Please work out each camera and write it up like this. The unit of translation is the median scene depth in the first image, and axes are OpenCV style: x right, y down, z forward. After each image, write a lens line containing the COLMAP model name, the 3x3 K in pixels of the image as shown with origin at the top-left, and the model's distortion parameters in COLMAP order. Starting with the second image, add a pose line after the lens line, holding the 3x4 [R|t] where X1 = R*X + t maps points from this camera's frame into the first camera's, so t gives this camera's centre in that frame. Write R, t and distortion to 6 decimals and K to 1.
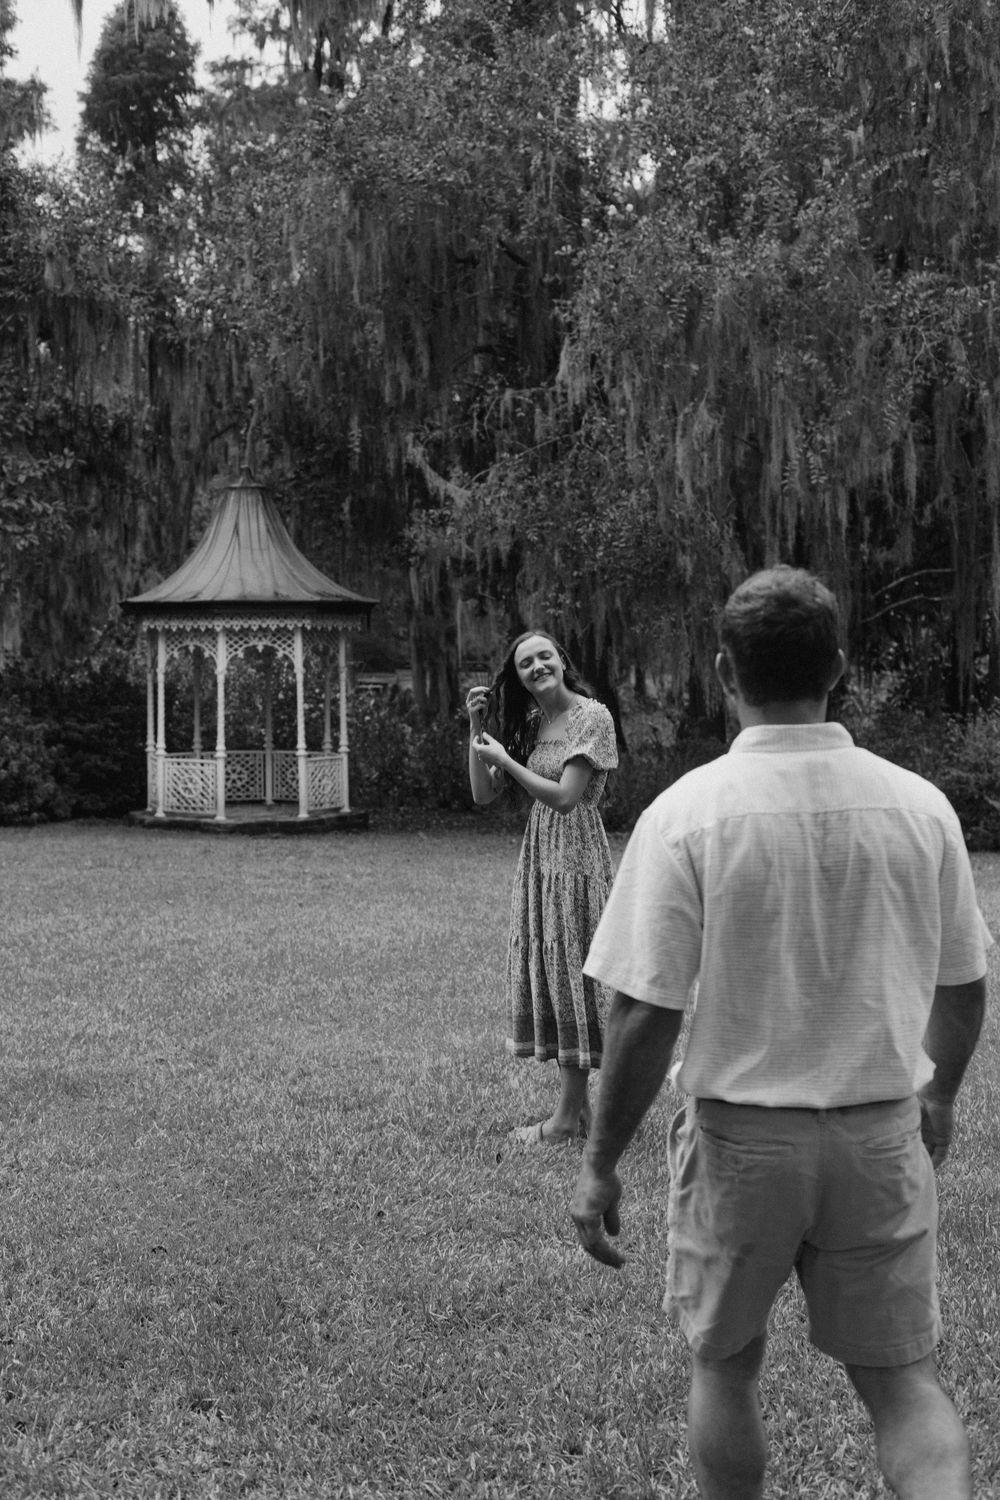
lens RADIAL K [[2242.8, 0, 501.4], [0, 2242.8, 747.2], [0, 0, 1]] dist [-0.010425, 0.000000]
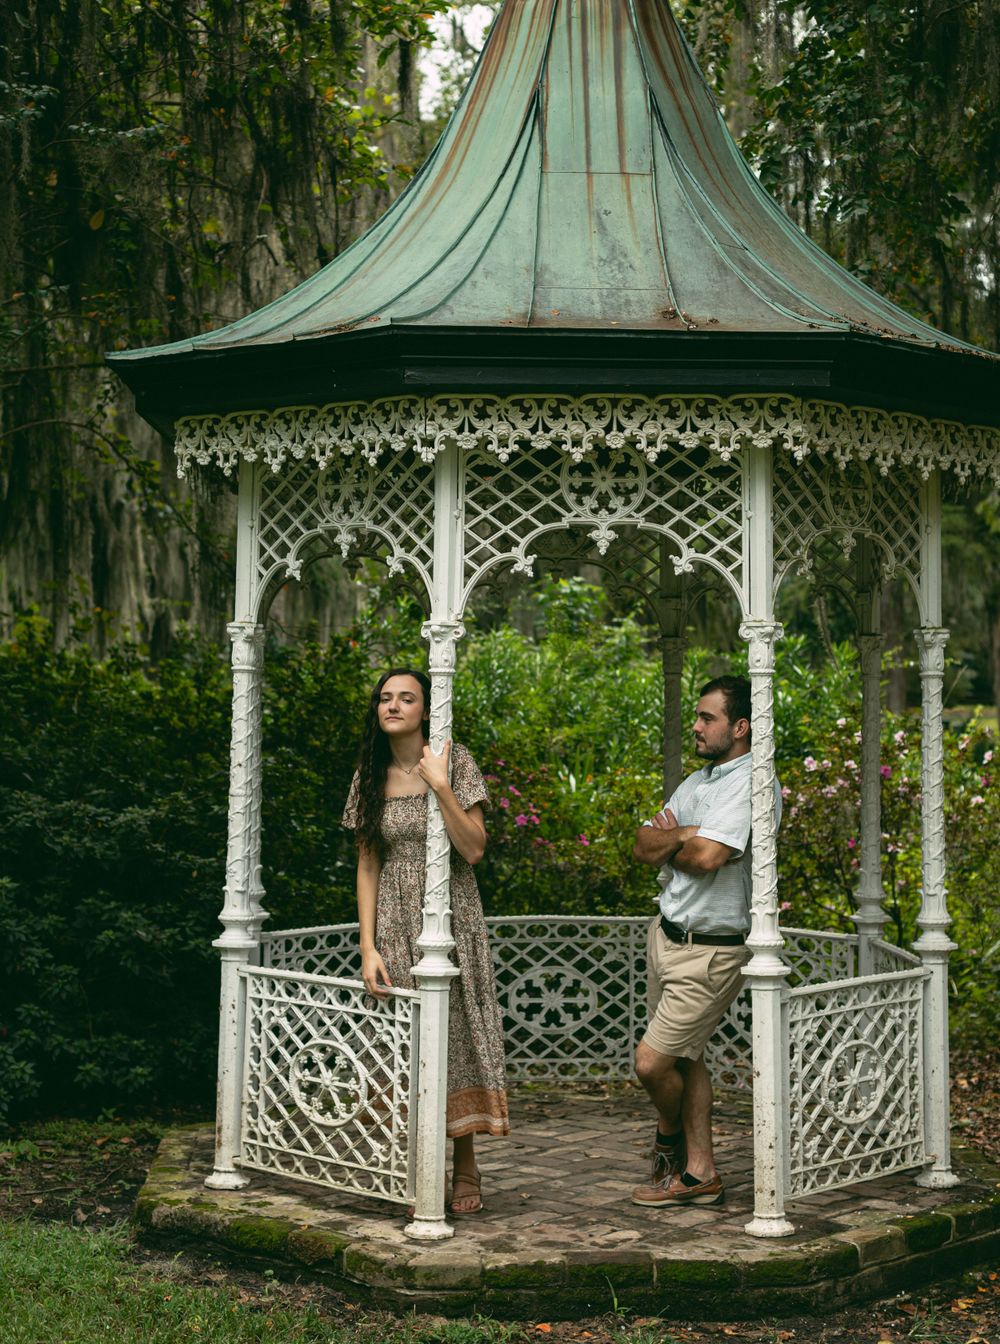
lens RADIAL K [[3022.9, 0, 501.7], [0, 3022.9, 669.7], [0, 0, 1]] dist [0.114392, 0.000000]
pose [[0.980557, 0.007124, -0.196106, -0.052391], [-0.016223, 0.998863, -0.044828, -0.014161], [0.195564, 0.047138, 0.979557, 0.666723]]
